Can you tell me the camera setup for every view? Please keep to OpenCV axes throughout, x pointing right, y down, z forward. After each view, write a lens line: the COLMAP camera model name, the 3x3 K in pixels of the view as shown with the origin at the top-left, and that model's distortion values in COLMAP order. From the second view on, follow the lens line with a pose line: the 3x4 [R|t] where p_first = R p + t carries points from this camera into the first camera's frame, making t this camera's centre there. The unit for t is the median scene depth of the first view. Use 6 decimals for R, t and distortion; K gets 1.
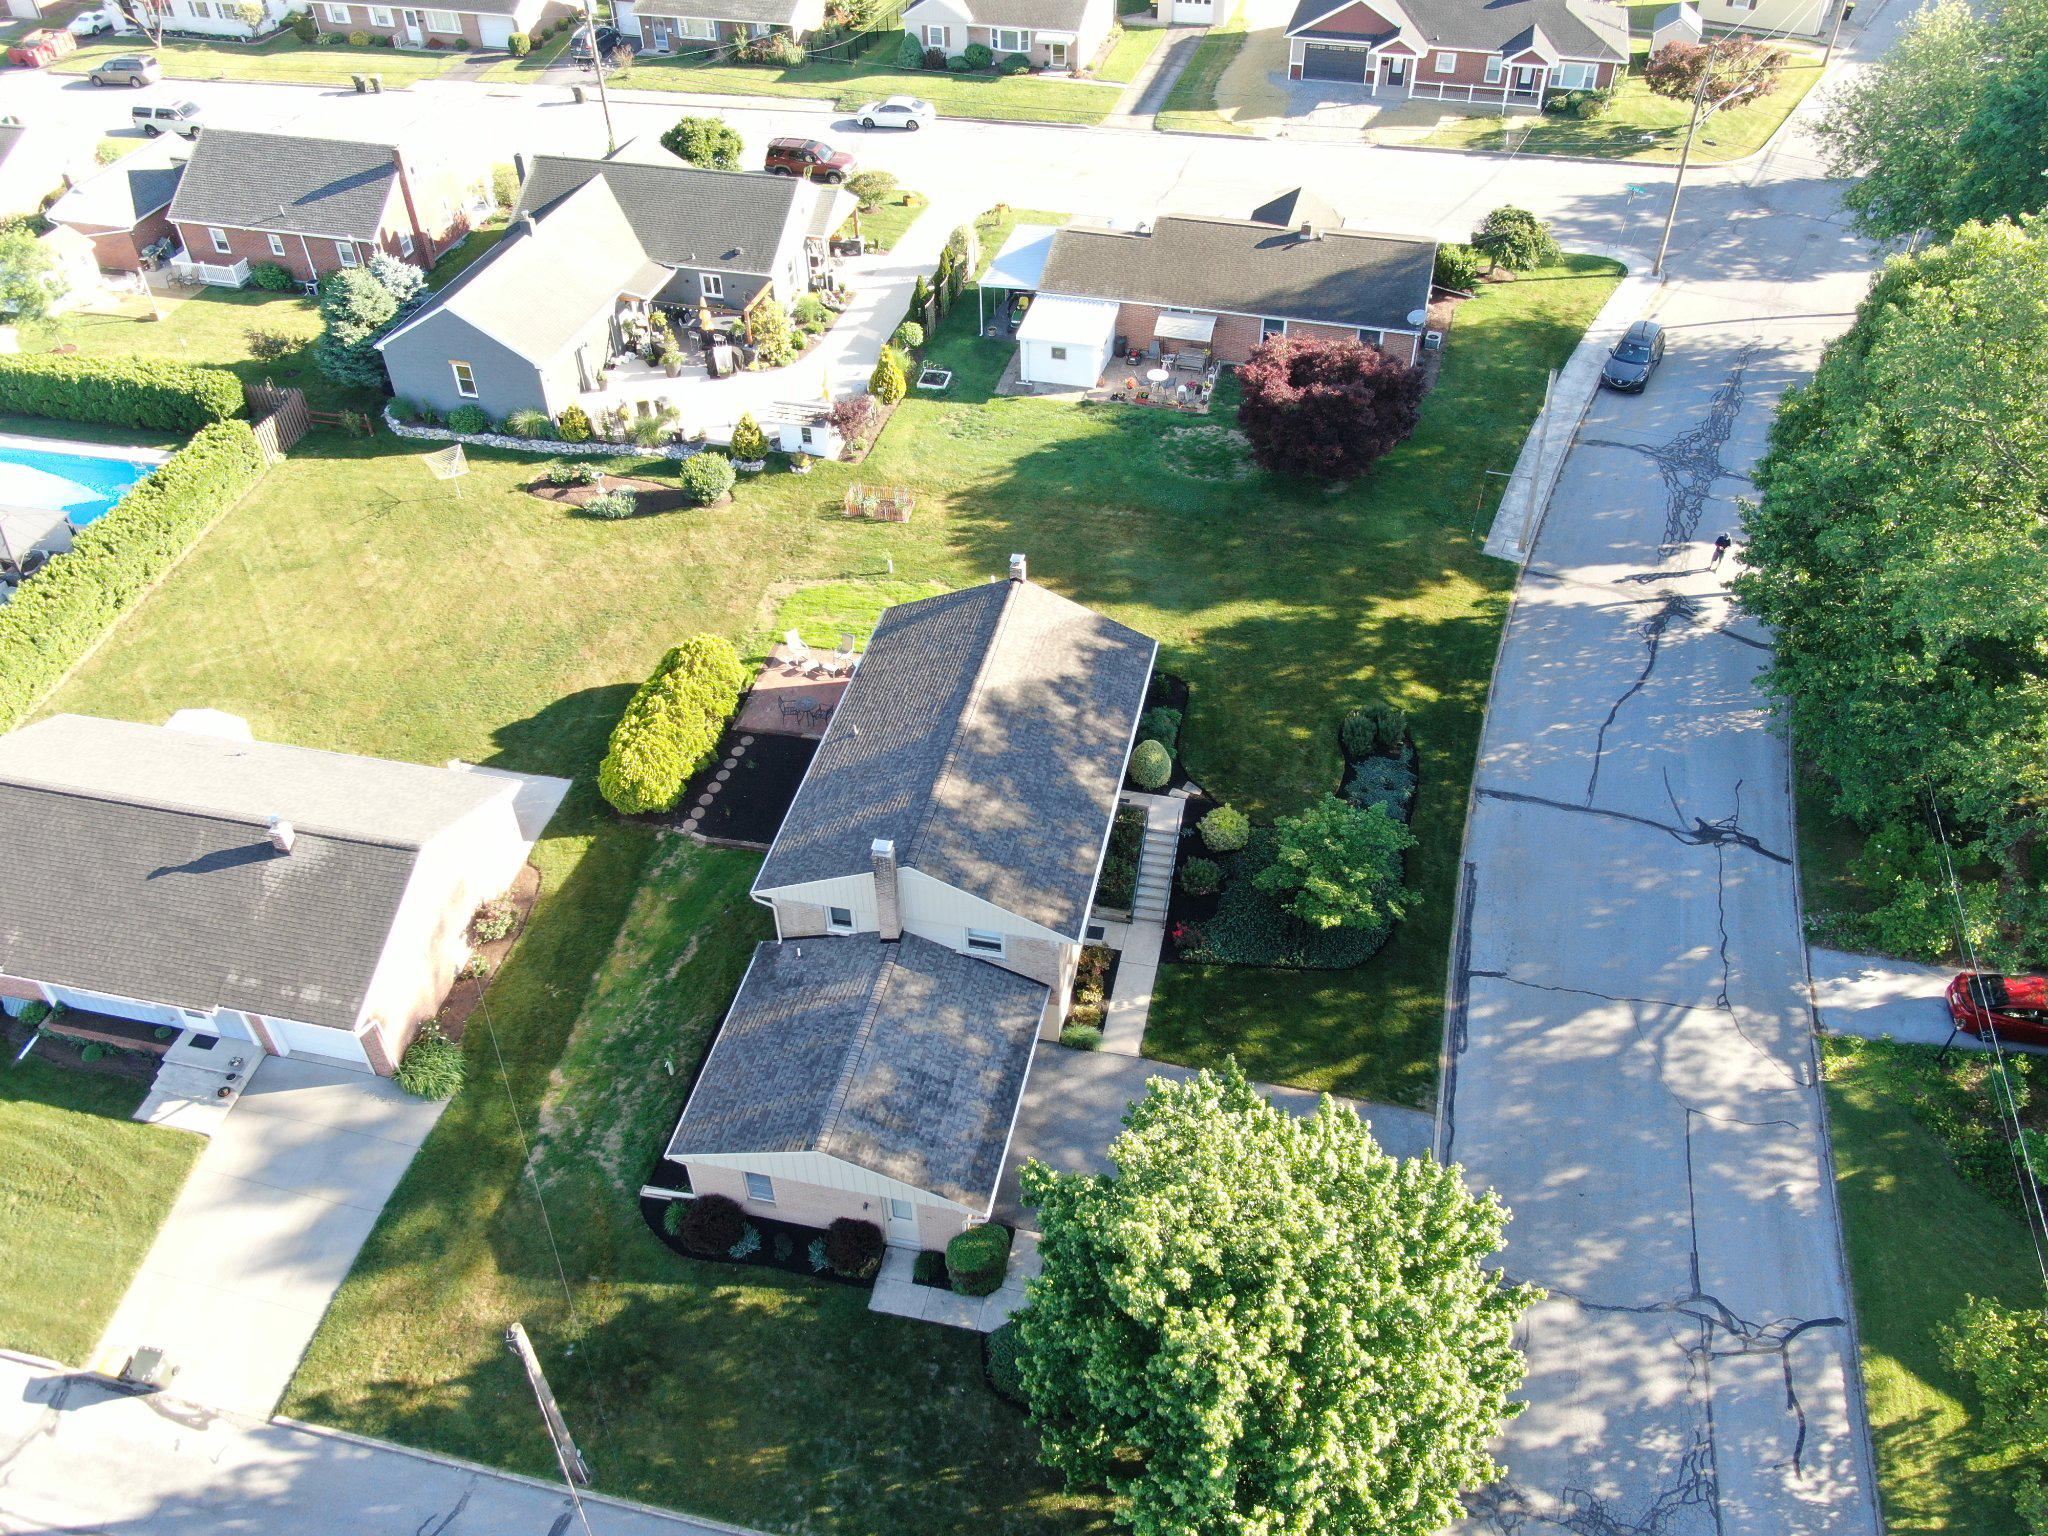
lens RADIAL K [[1566.8, 0, 1024.0], [0, 1566.8, 768.0], [0, 0, 1]] dist [-0.015857, -0.004313]
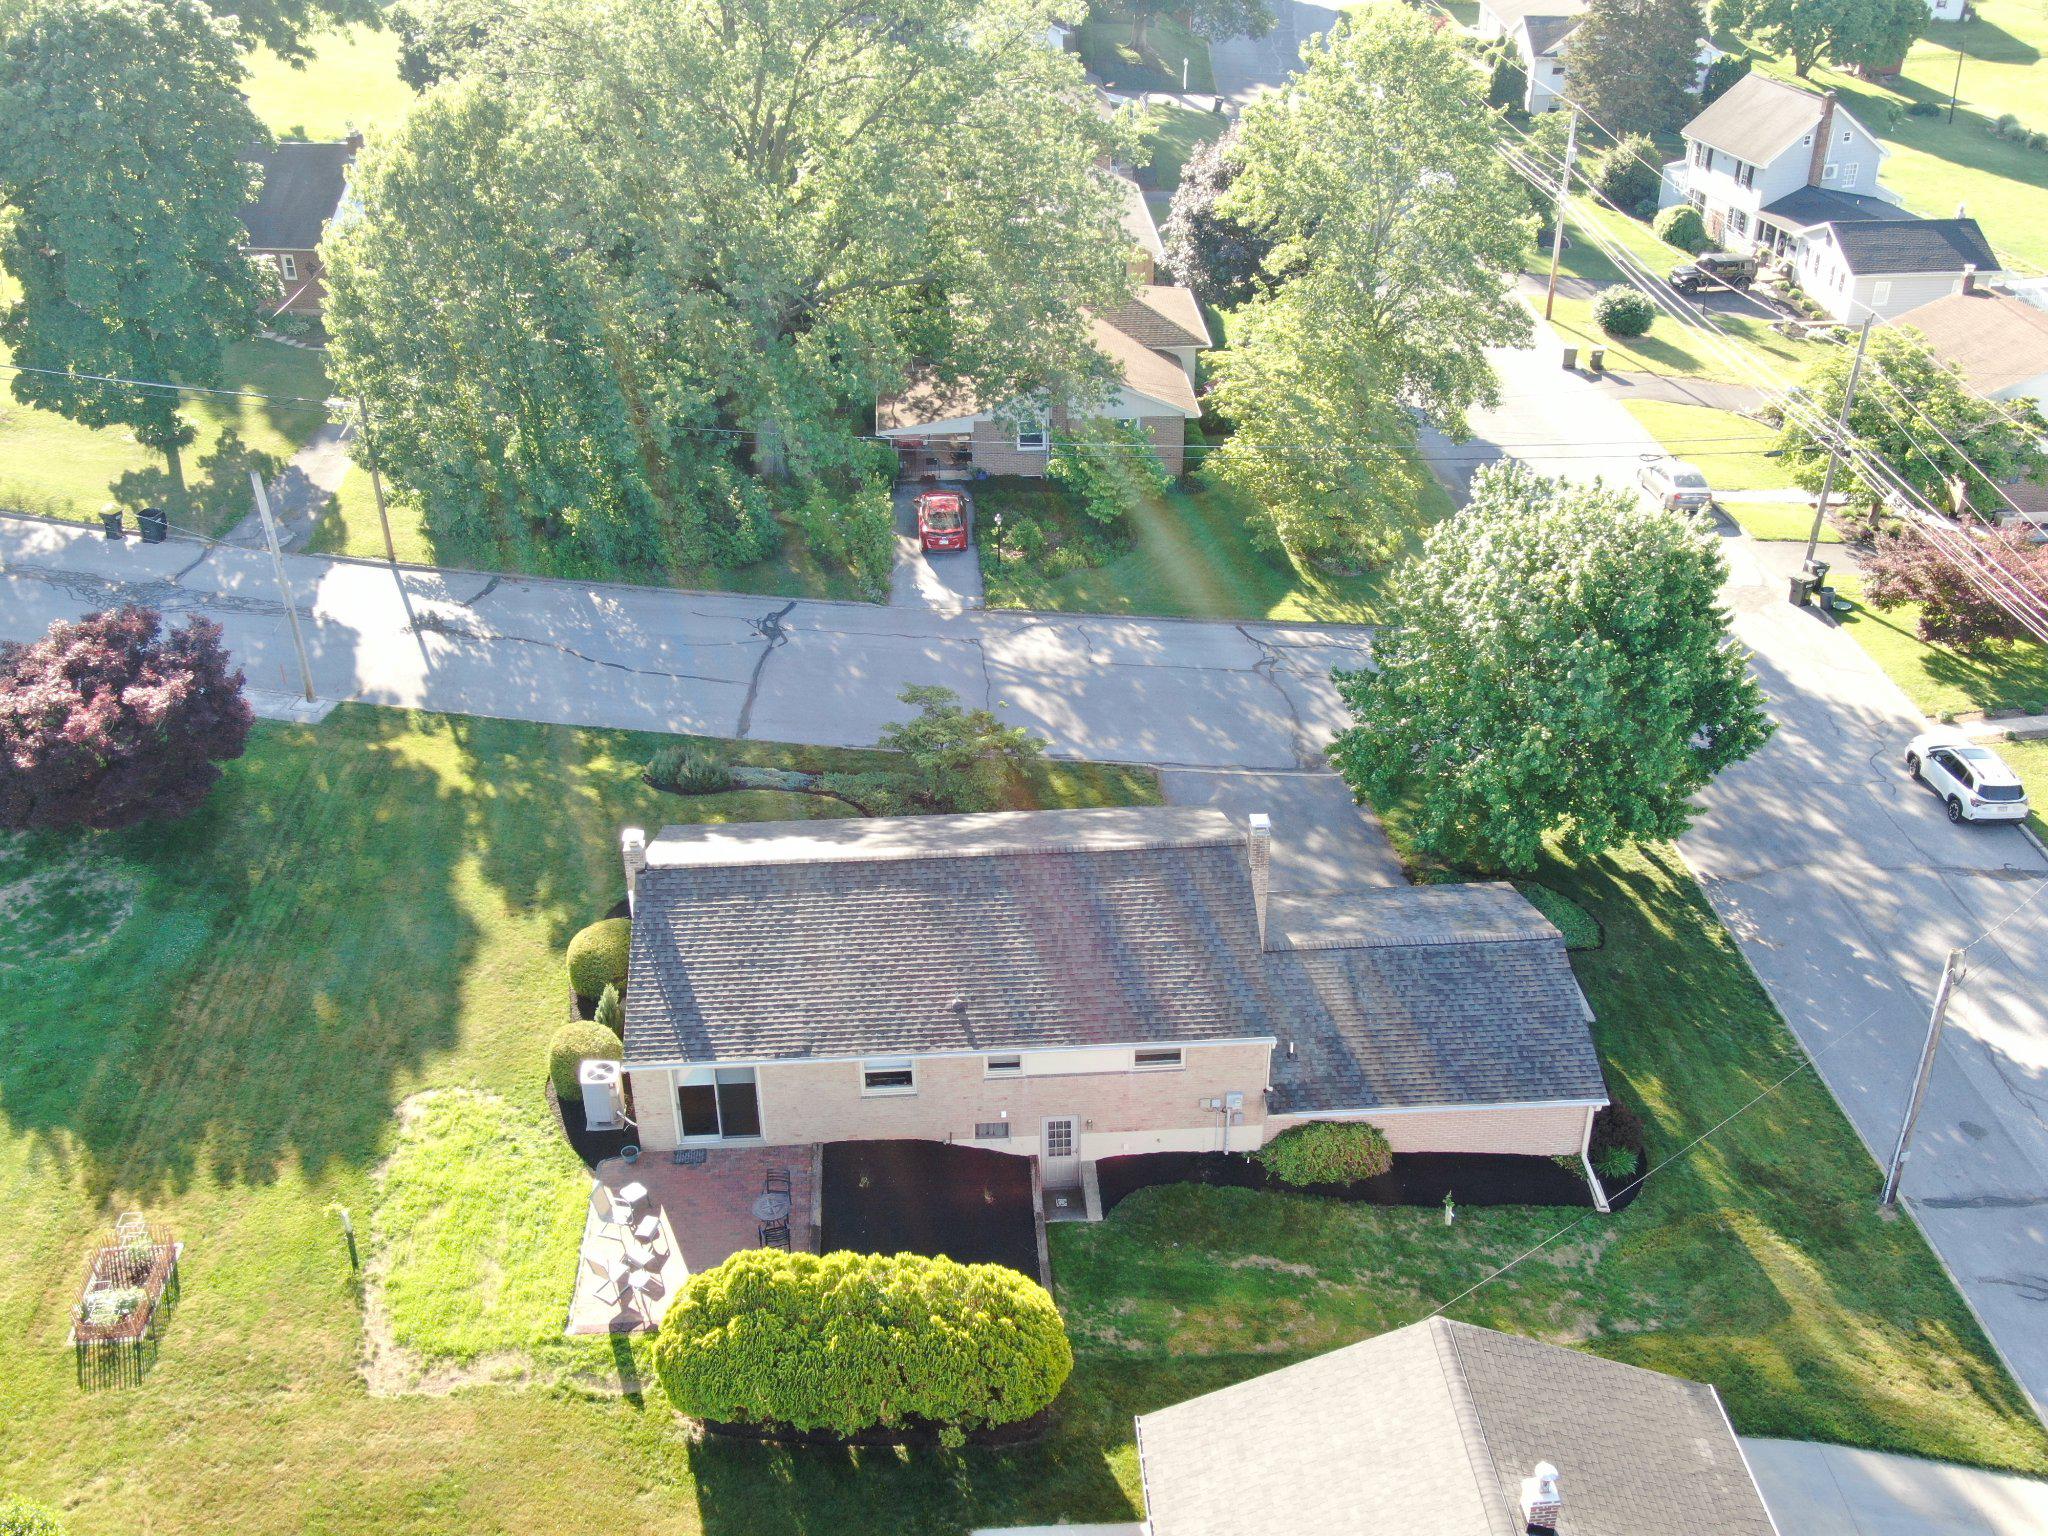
lens RADIAL K [[2002.5, 0, 1024.0], [0, 2002.5, 768.0], [0, 0, 1]] dist [-0.006985, -0.000167]
pose [[-0.288393, -0.510671, 0.809966, -0.597937], [0.609159, 0.554793, 0.566683, -0.460861], [-0.738752, 0.656826, 0.151082, 0.625100]]
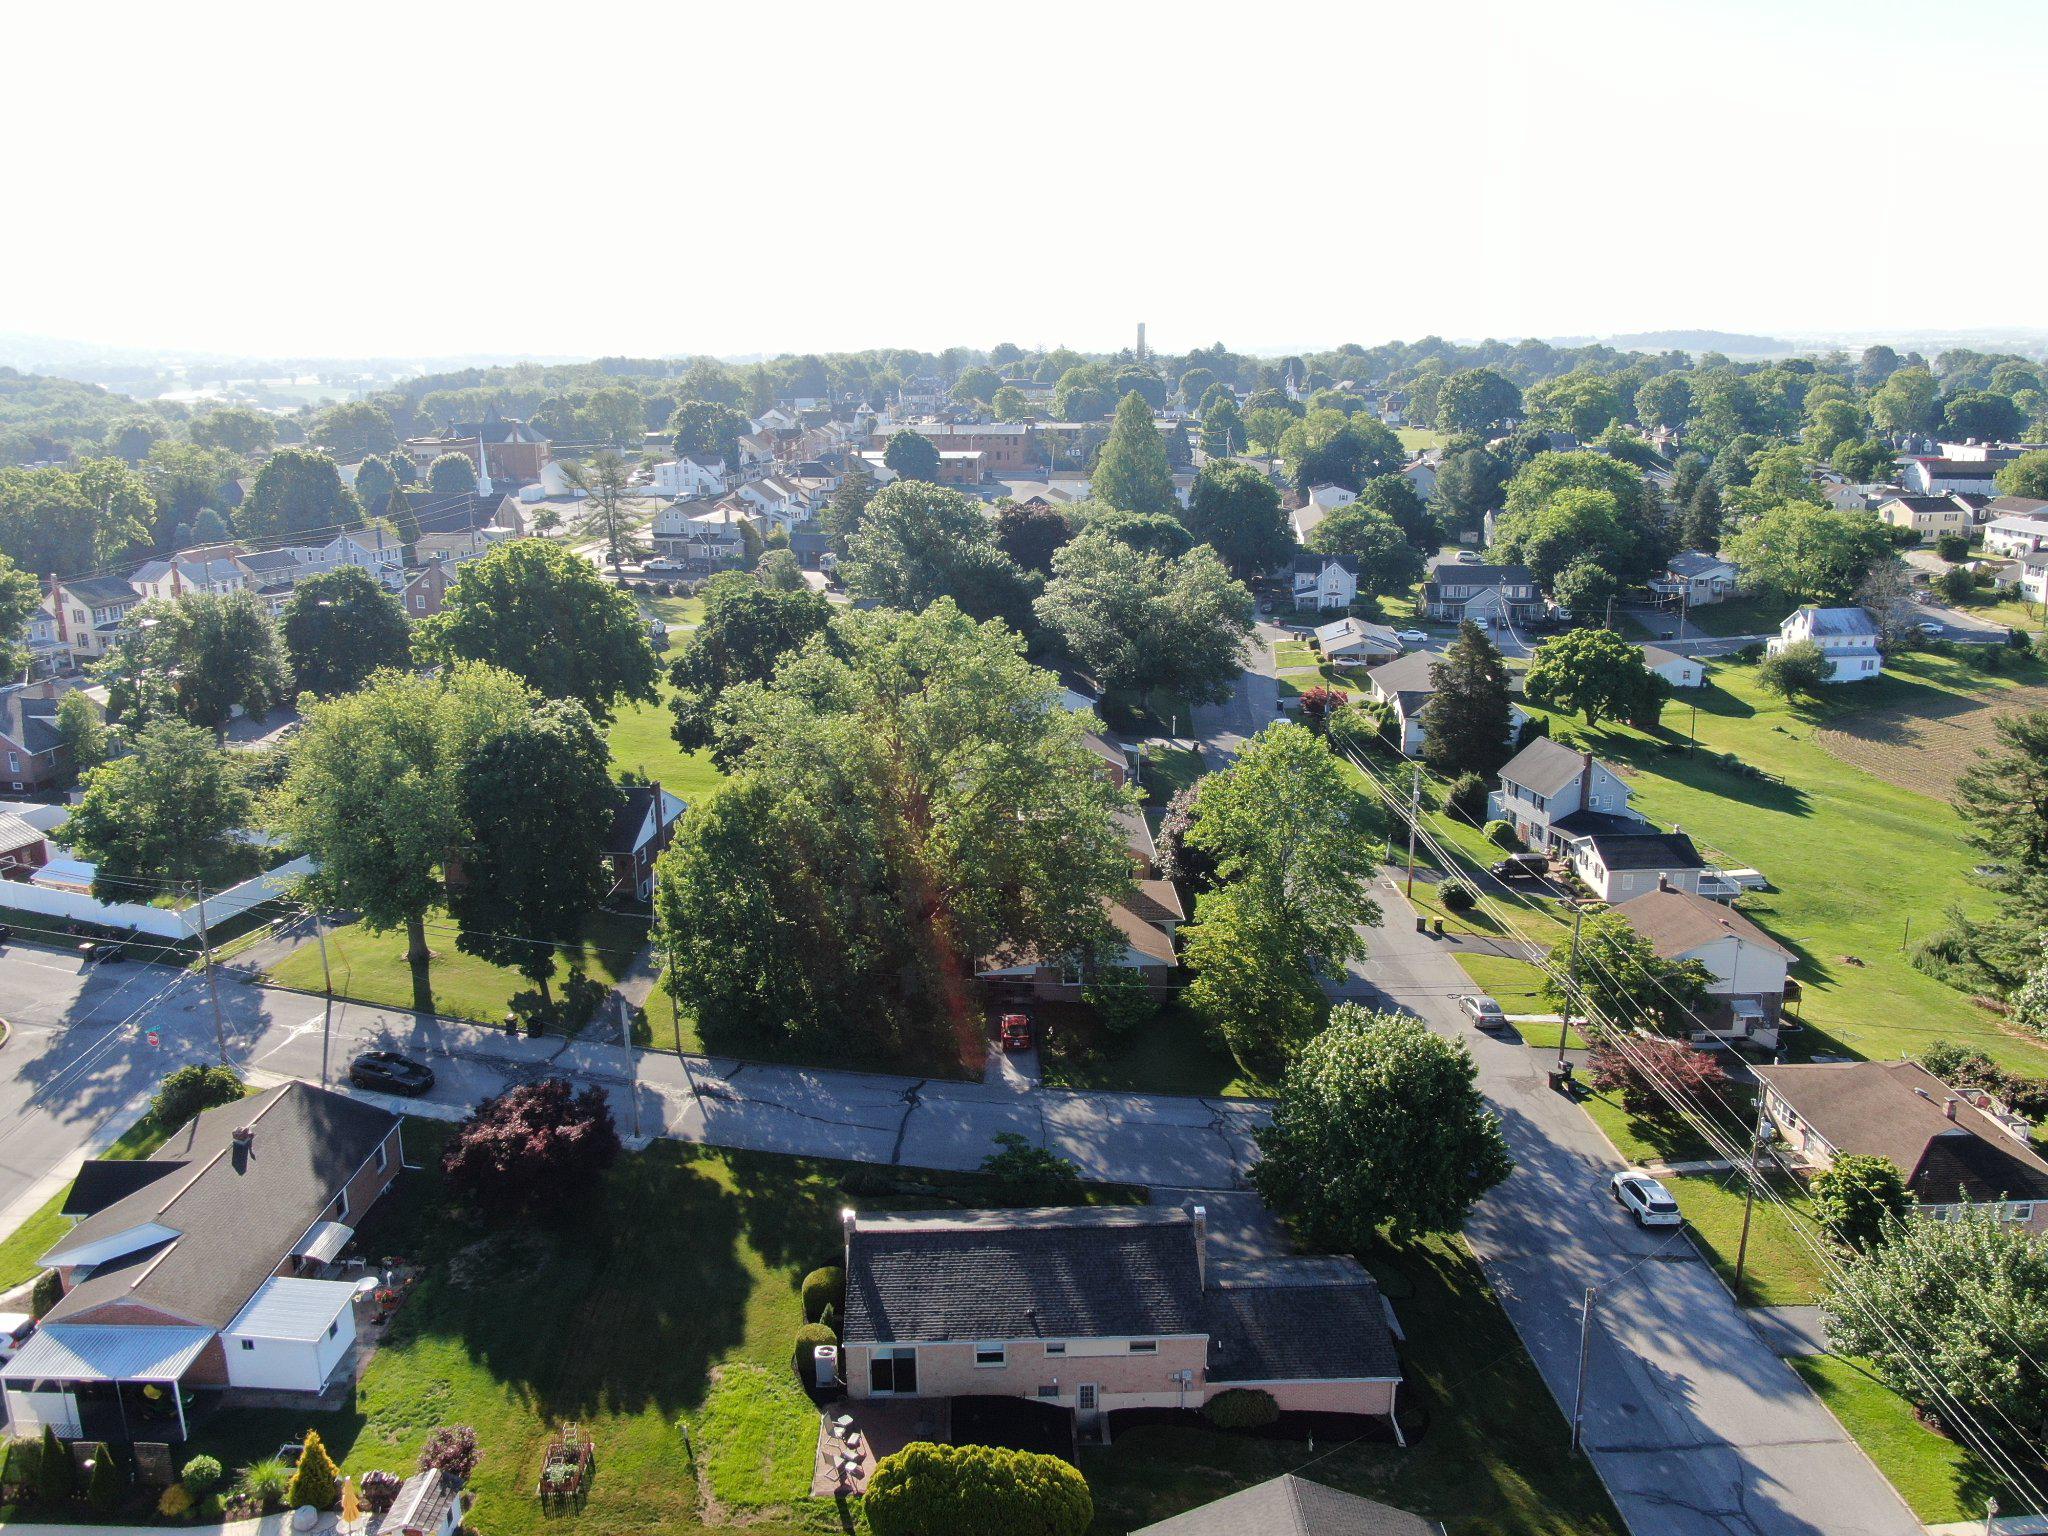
lens RADIAL K [[1566.8, 0, 1024.0], [0, 1566.8, 768.0], [0, 0, 1]] dist [-0.015857, -0.004313]
pose [[-0.262530, -0.271034, 0.926077, -0.873806], [0.613715, 0.693701, 0.377005, -0.636406], [-0.744602, 0.667323, -0.015780, 0.594070]]
